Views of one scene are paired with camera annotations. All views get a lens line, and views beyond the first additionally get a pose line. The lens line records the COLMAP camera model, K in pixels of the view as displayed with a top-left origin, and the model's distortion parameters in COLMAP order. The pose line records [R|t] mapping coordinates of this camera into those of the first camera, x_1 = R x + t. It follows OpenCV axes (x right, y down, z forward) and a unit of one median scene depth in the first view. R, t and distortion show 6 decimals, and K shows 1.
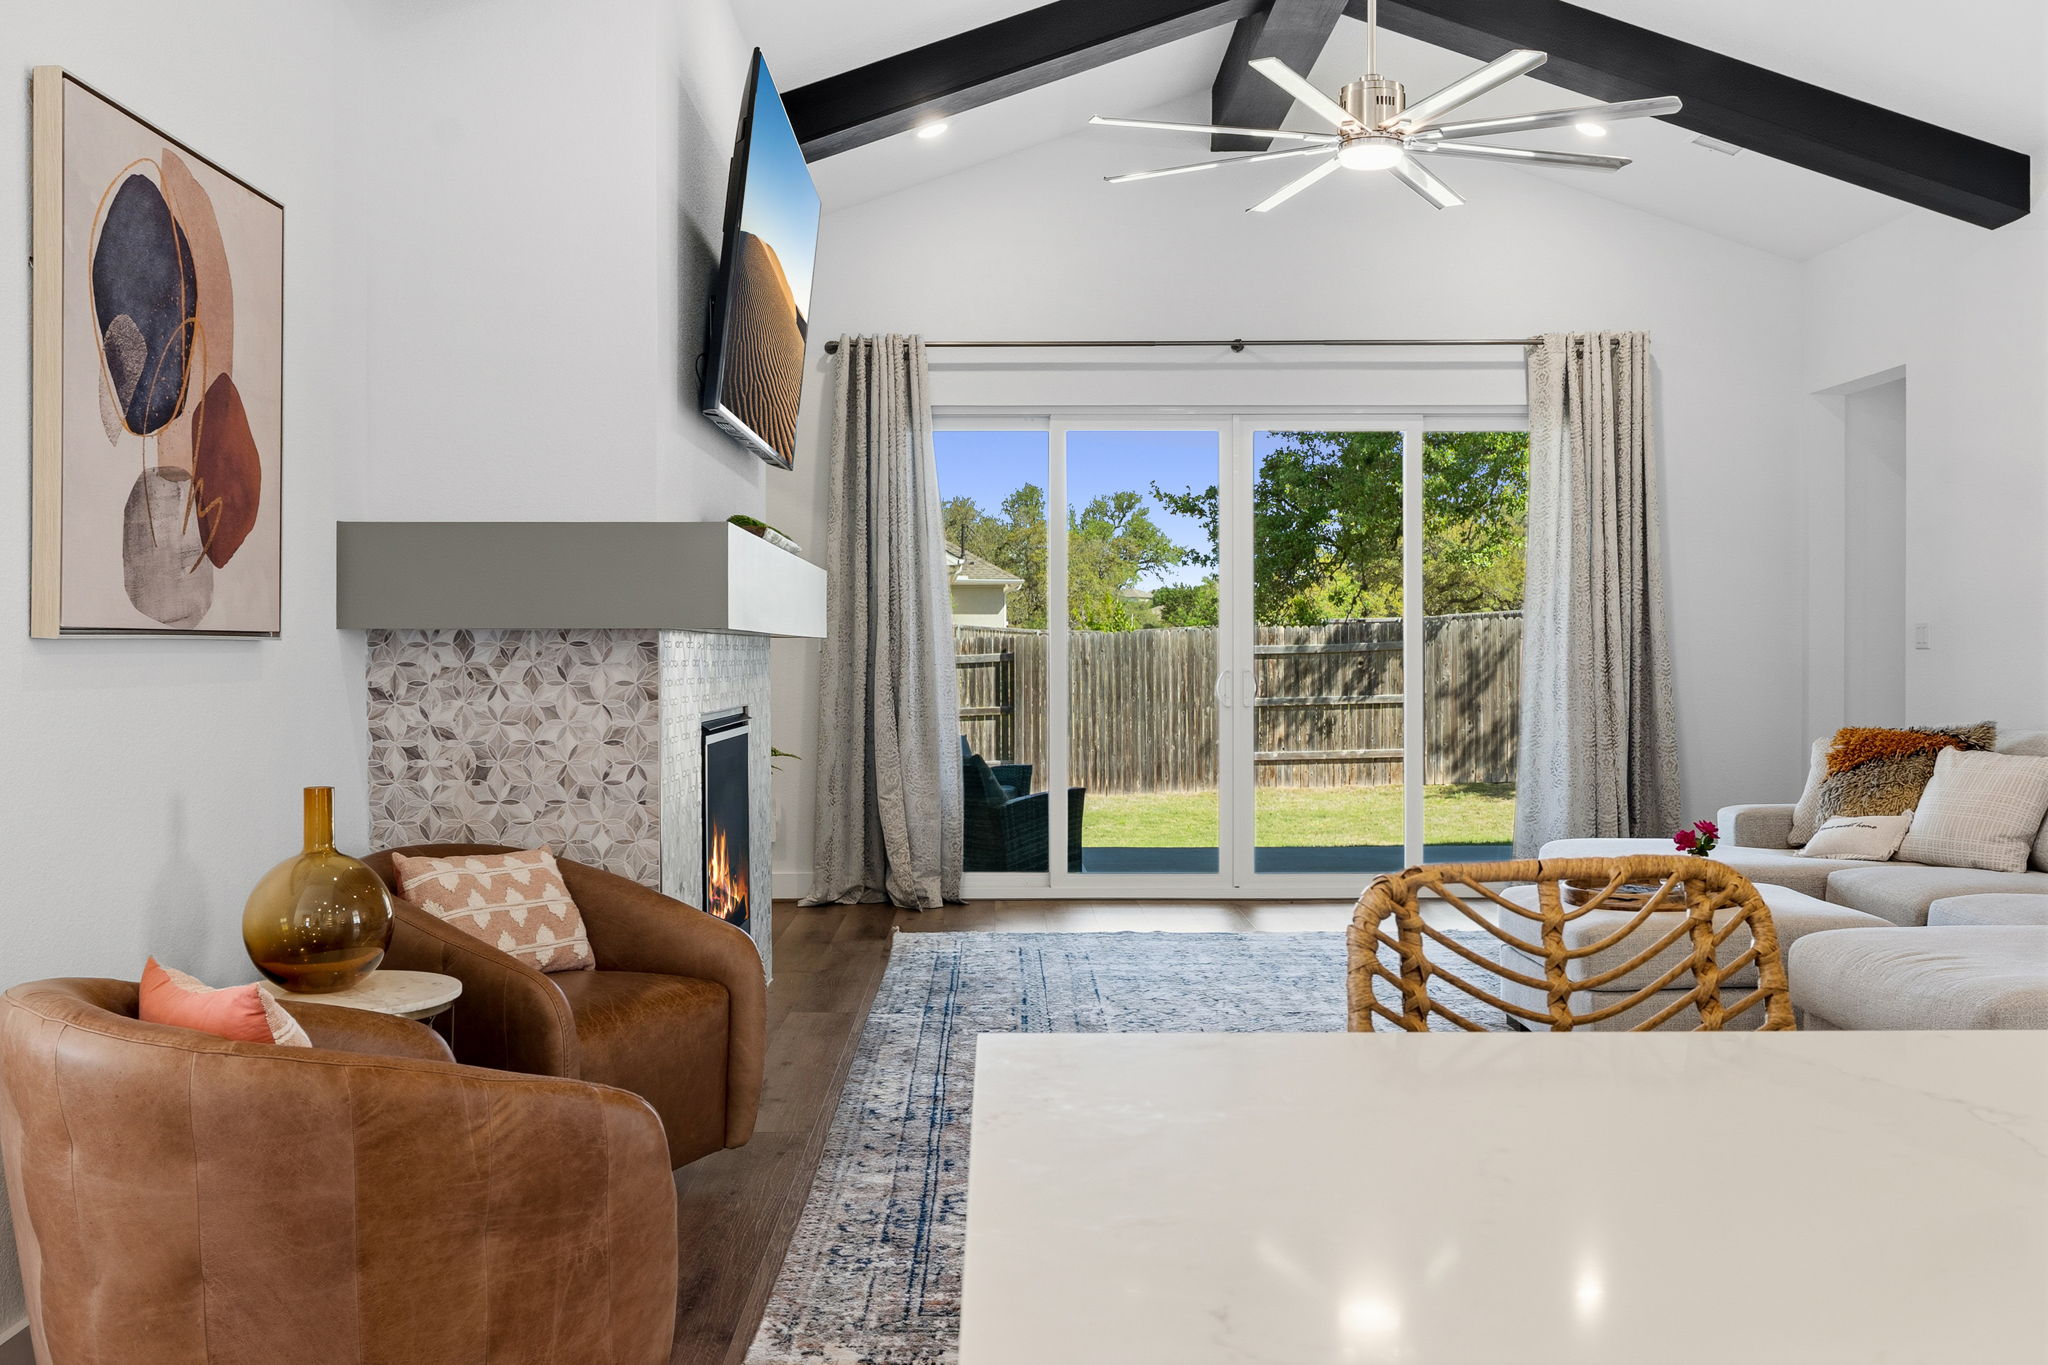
lens RADIAL K [[1789.7, 0, 1023.4], [0, 1789.7, 677.5], [0, 0, 1]] dist [0.007271, 0.002448]
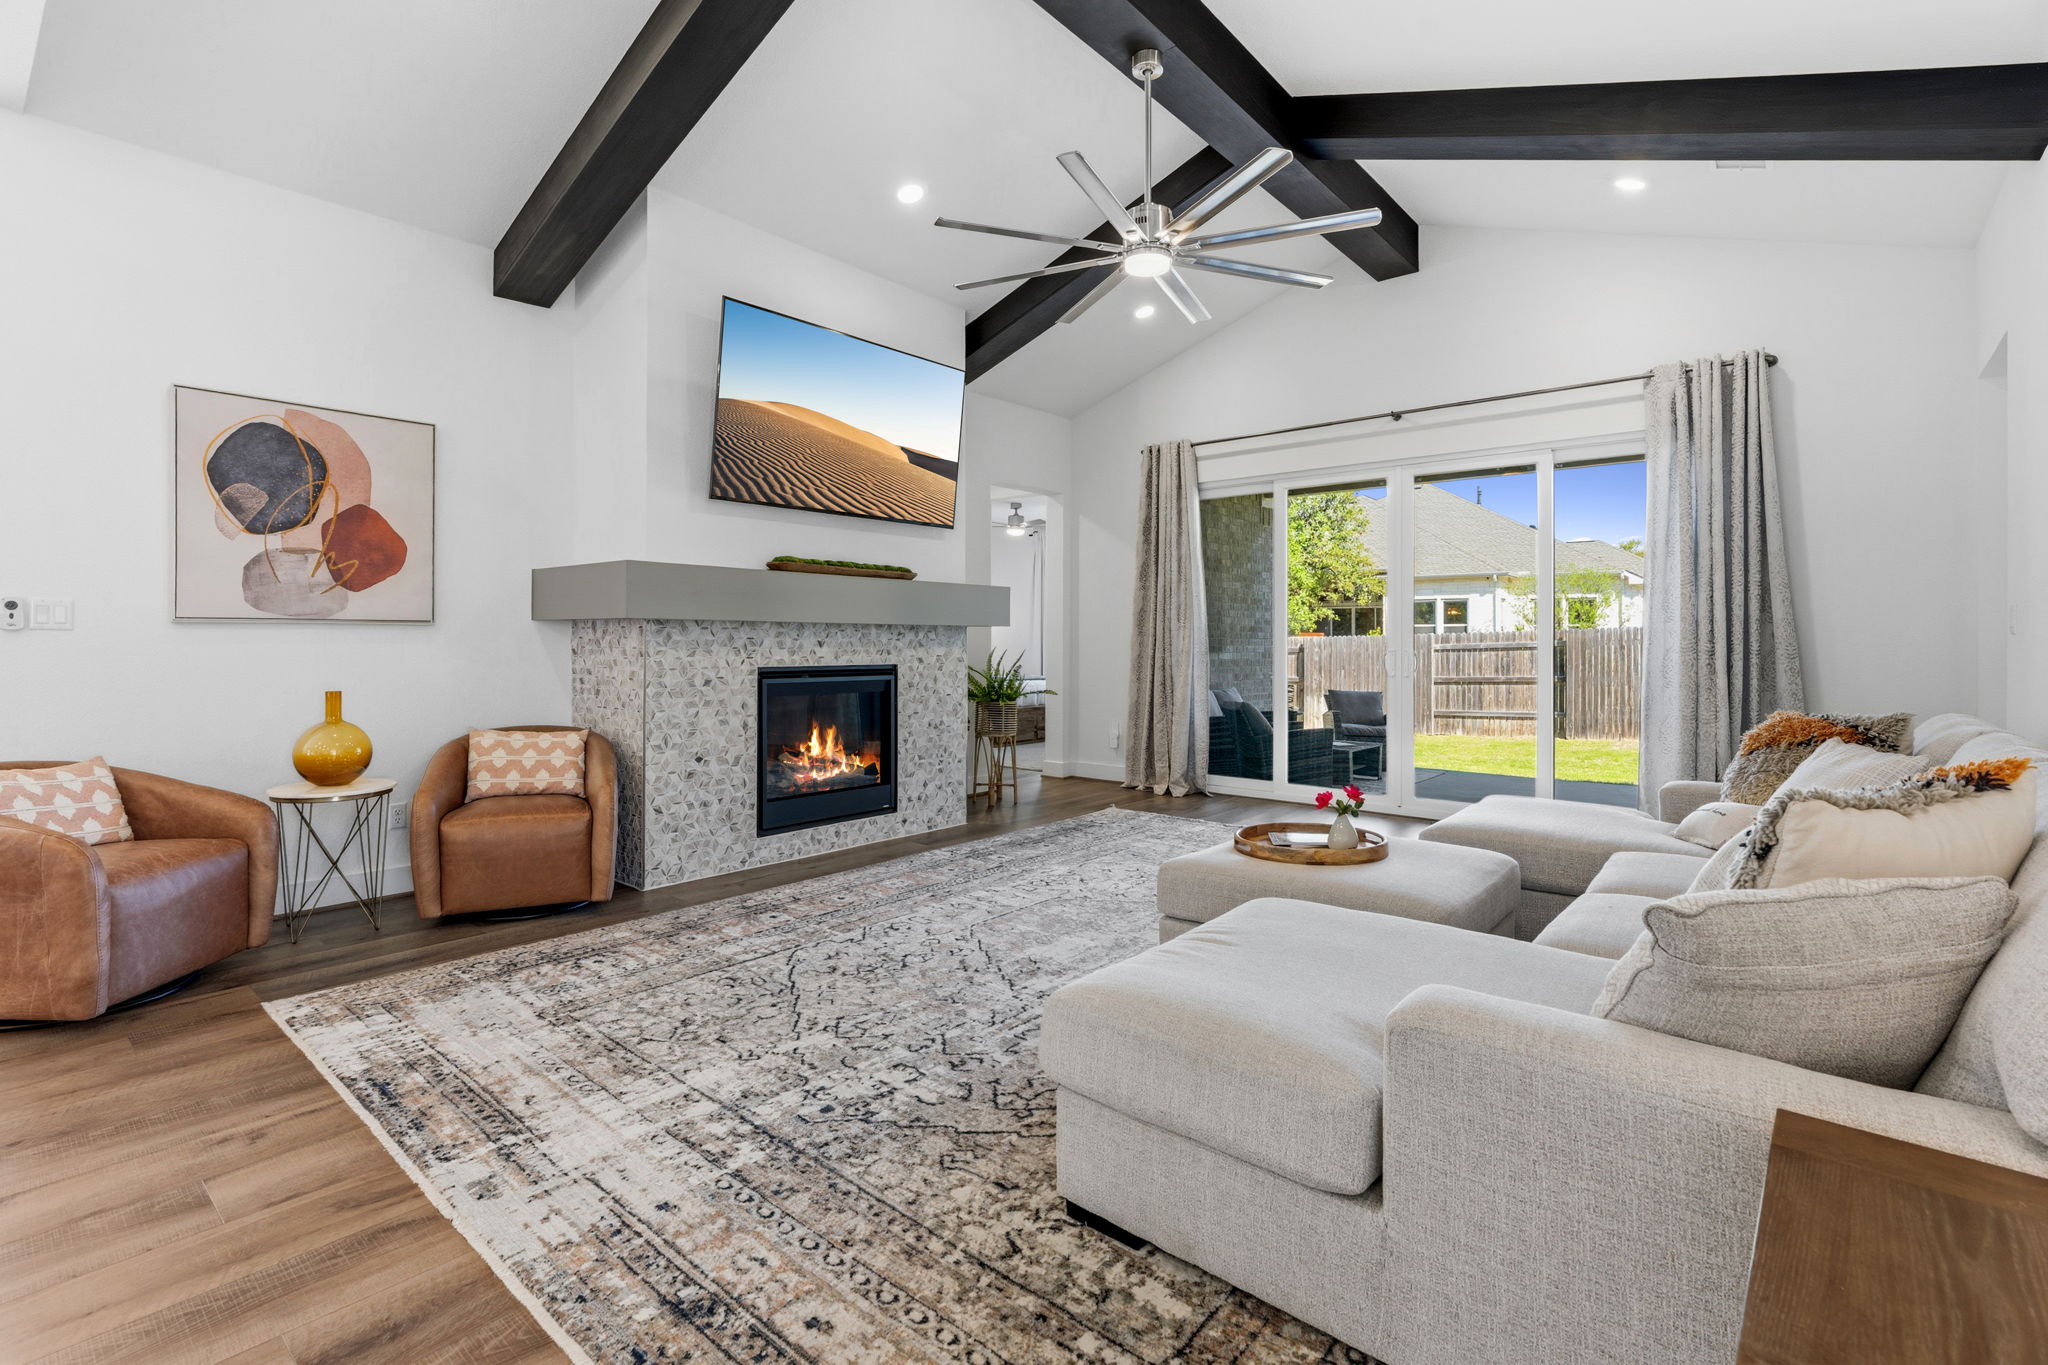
lens RADIAL K [[934.8, 0, 1033.9], [0, 934.8, 637.0], [0, 0, 1]] dist [-0.002142, -0.000297]
pose [[0.757485, 0.003650, -0.652843, 0.750037], [-0.014620, 0.999828, -0.011372, -0.002702], [0.652689, 0.018159, 0.757408, 0.525688]]
